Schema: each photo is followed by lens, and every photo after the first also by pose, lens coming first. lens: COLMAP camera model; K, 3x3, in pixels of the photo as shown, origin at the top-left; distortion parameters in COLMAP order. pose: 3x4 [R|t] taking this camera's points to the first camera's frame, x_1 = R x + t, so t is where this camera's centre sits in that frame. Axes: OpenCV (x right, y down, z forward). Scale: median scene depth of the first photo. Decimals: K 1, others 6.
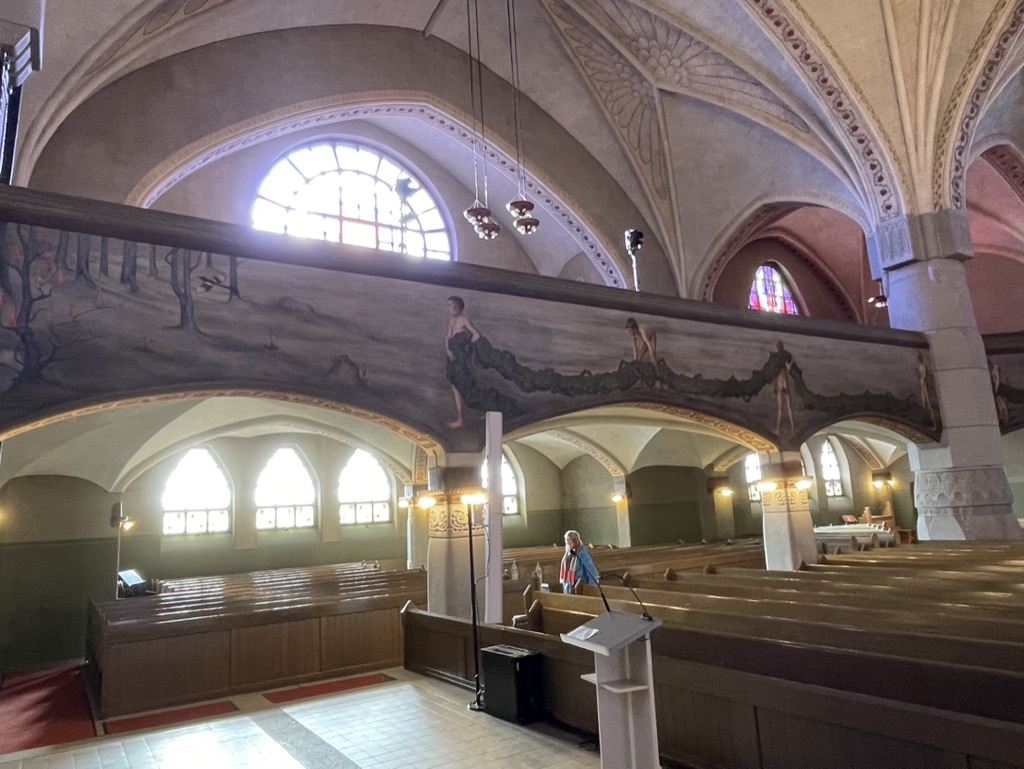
lens RADIAL K [[725.5, 0, 512.0], [0, 725.5, 384.5], [0, 0, 1]] dist [-0.010571, -0.003006]
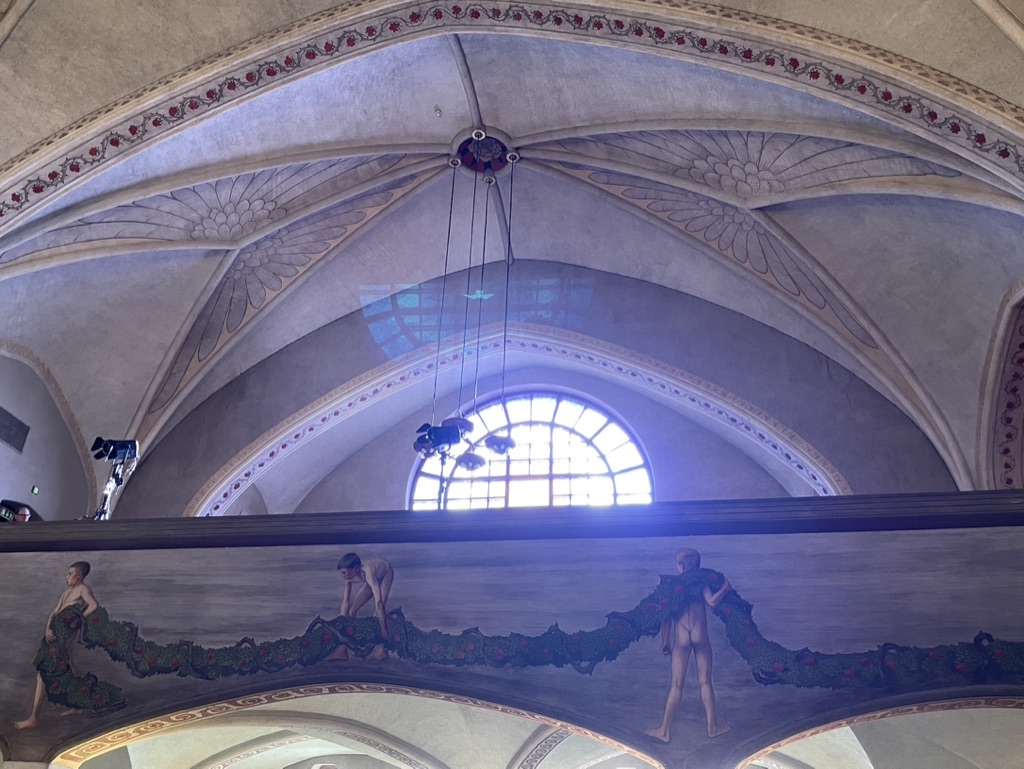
lens RADIAL K [[847.9, 0, 496.4], [0, 847.9, 388.5], [0, 0, 1]] dist [0.100461, -0.125053]
pose [[0.731134, -0.266700, -0.627944, 0.750592], [0.039726, 0.935505, -0.351074, 0.048265], [0.681076, 0.231736, 0.694574, 0.453333]]
